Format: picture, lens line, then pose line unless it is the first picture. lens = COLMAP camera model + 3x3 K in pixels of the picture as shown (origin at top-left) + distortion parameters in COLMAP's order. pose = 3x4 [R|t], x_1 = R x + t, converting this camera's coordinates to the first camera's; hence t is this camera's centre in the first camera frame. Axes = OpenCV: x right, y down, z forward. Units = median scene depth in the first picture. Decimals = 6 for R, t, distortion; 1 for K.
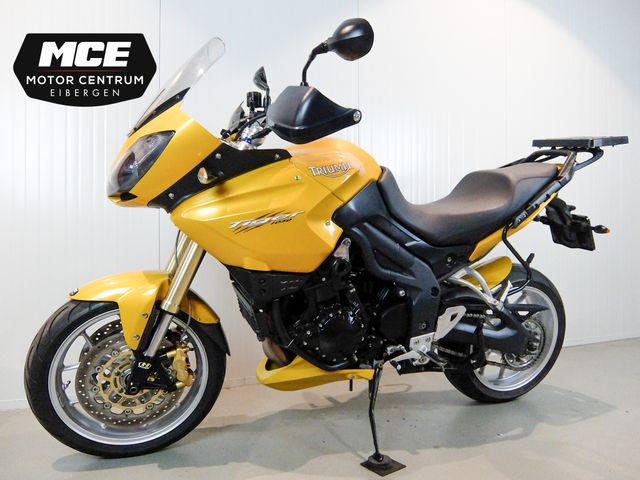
lens RADIAL K [[477.3, 0, 320.0], [0, 477.3, 240.0], [0, 0, 1]] dist [-0.029415, 0.011823]
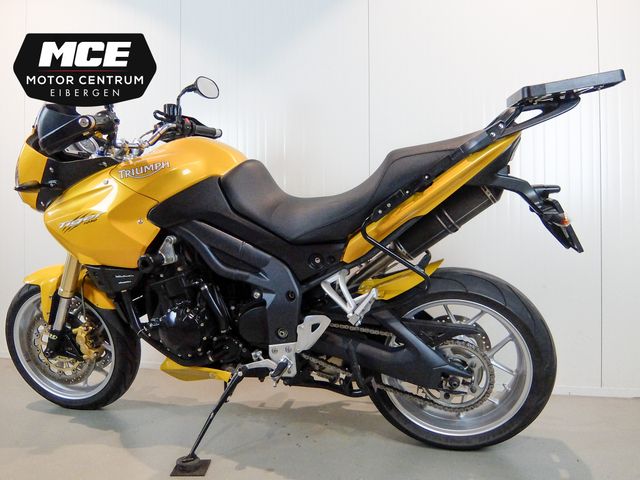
lens RADIAL K [[477.3, 0, 320.0], [0, 477.3, 240.0], [0, 0, 1]] dist [-0.029415, 0.011823]
pose [[0.818378, -0.001696, -0.574678, 0.855409], [0.002373, 0.999997, 0.000427, 0.004548], [0.574676, -0.001713, 0.818379, 0.332964]]
